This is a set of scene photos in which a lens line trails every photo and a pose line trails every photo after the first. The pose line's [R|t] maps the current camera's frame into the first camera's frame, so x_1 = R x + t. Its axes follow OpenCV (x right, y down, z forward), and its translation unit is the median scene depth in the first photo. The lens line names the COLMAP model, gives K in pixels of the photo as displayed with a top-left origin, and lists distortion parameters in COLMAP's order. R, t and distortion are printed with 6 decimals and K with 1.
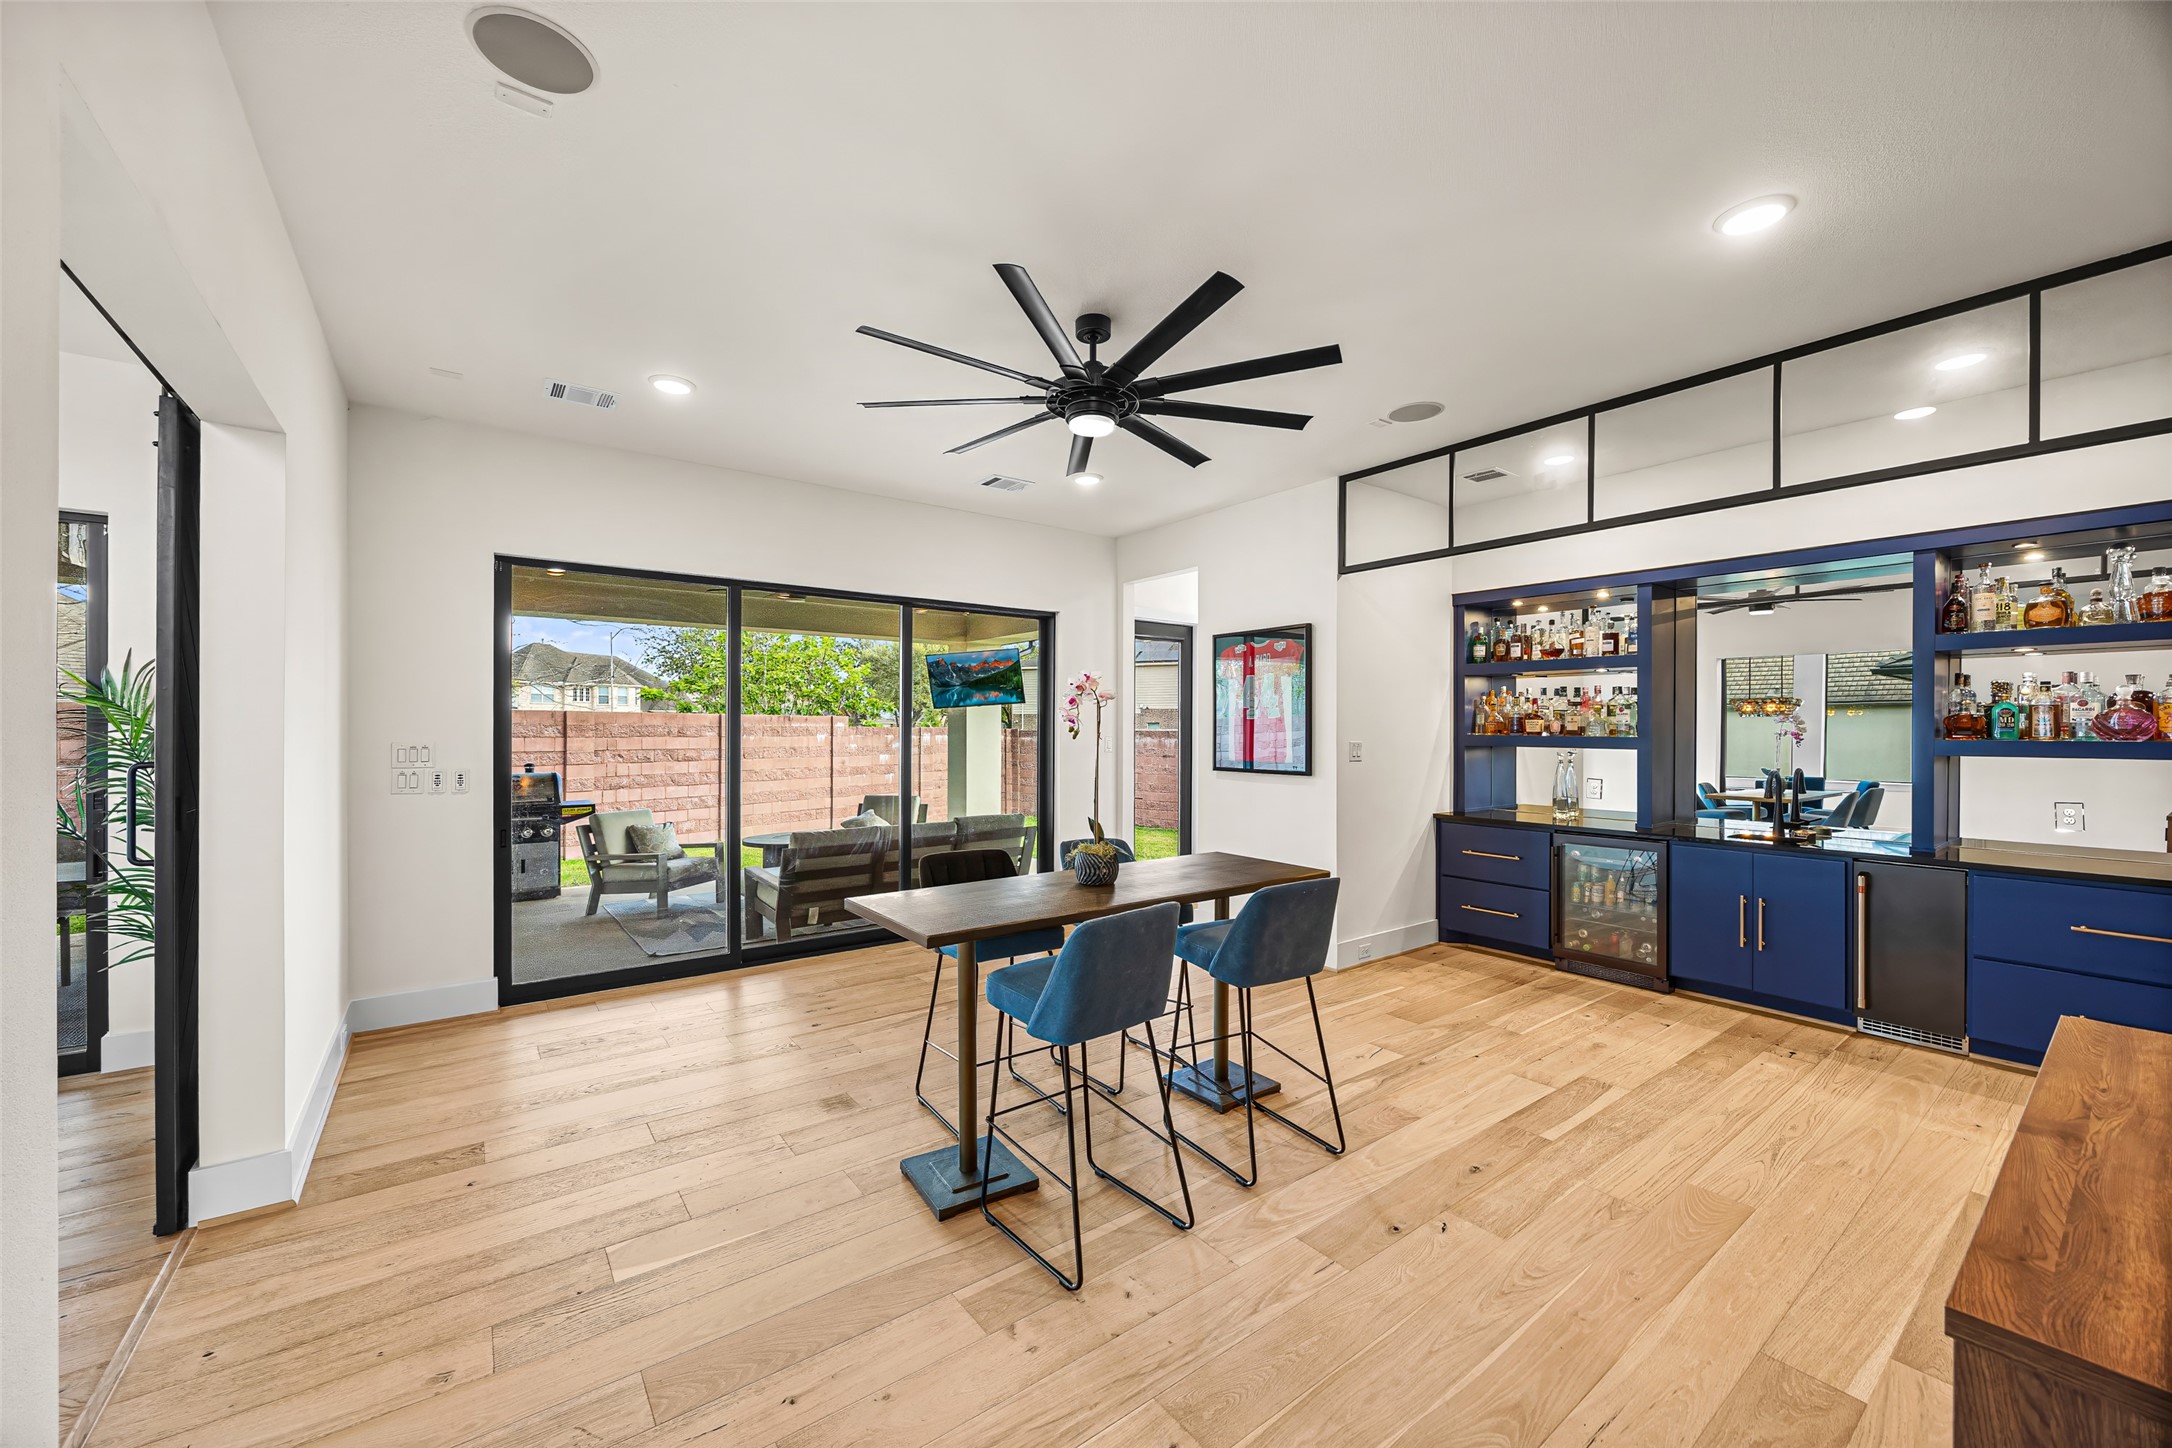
lens RADIAL K [[874.6, 0, 1086.0], [0, 874.6, 724.0], [0, 0, 1]] dist [-0.009999, 0.000129]
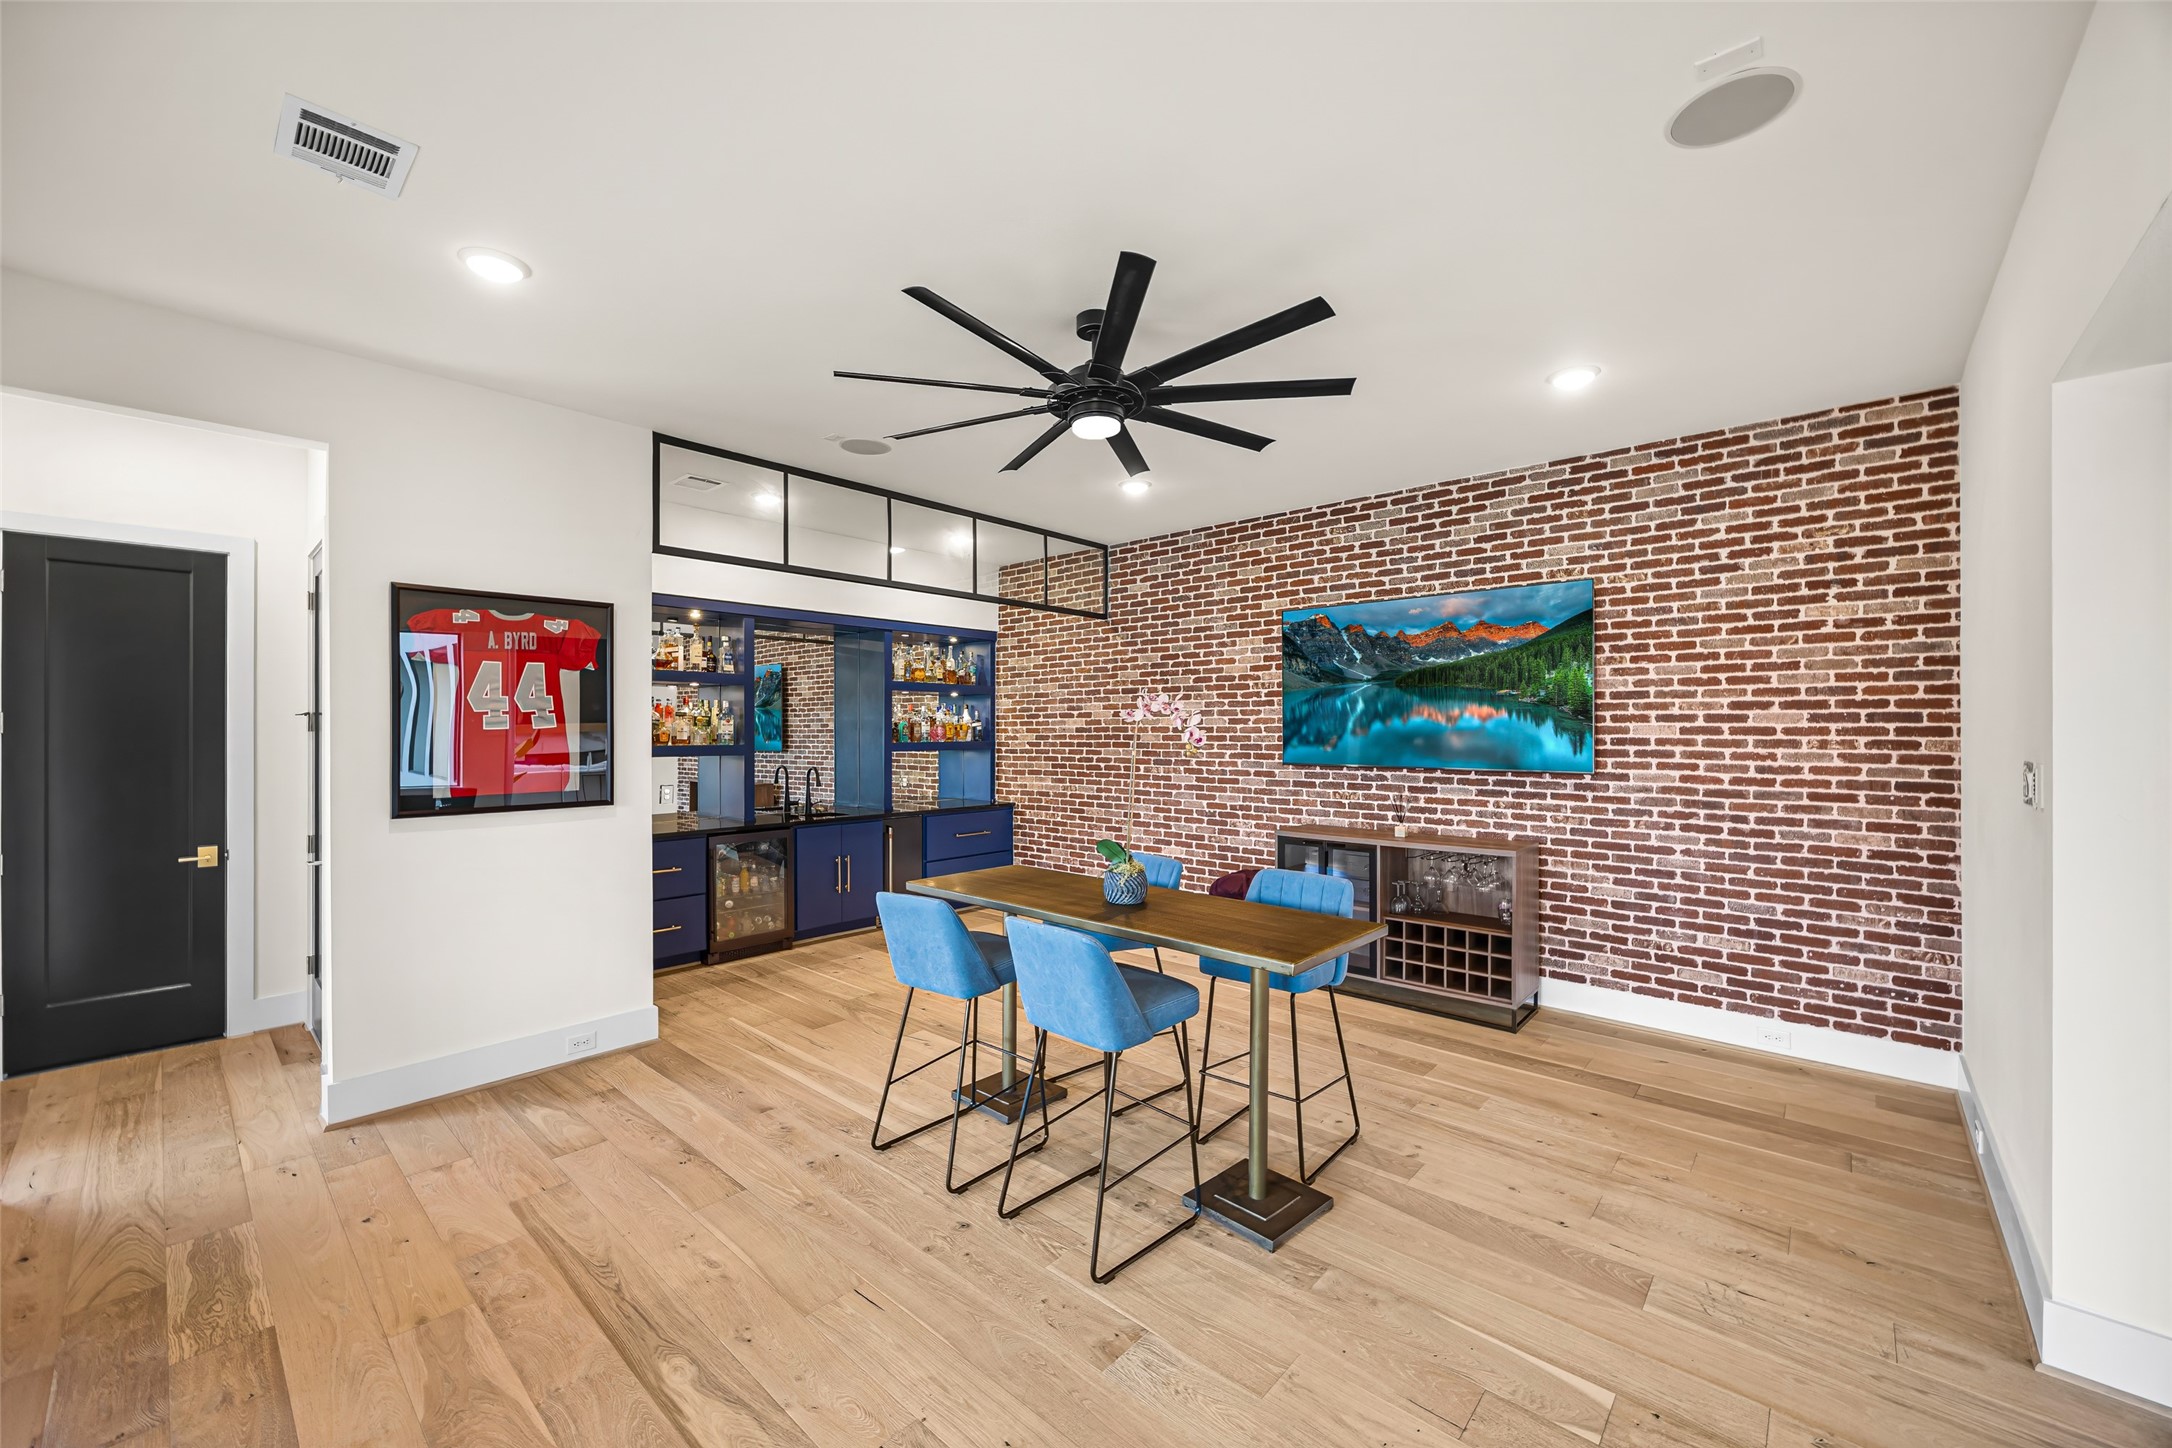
lens RADIAL K [[838.4, 0, 1086.0], [0, 838.4, 724.0], [0, 0, 1]] dist [-0.072742, 0.000003]
pose [[-0.239028, 0.010386, 0.970957, -0.618790], [0.006924, 0.999936, -0.008991, -0.001415], [-0.970988, 0.004574, -0.239084, 0.898123]]
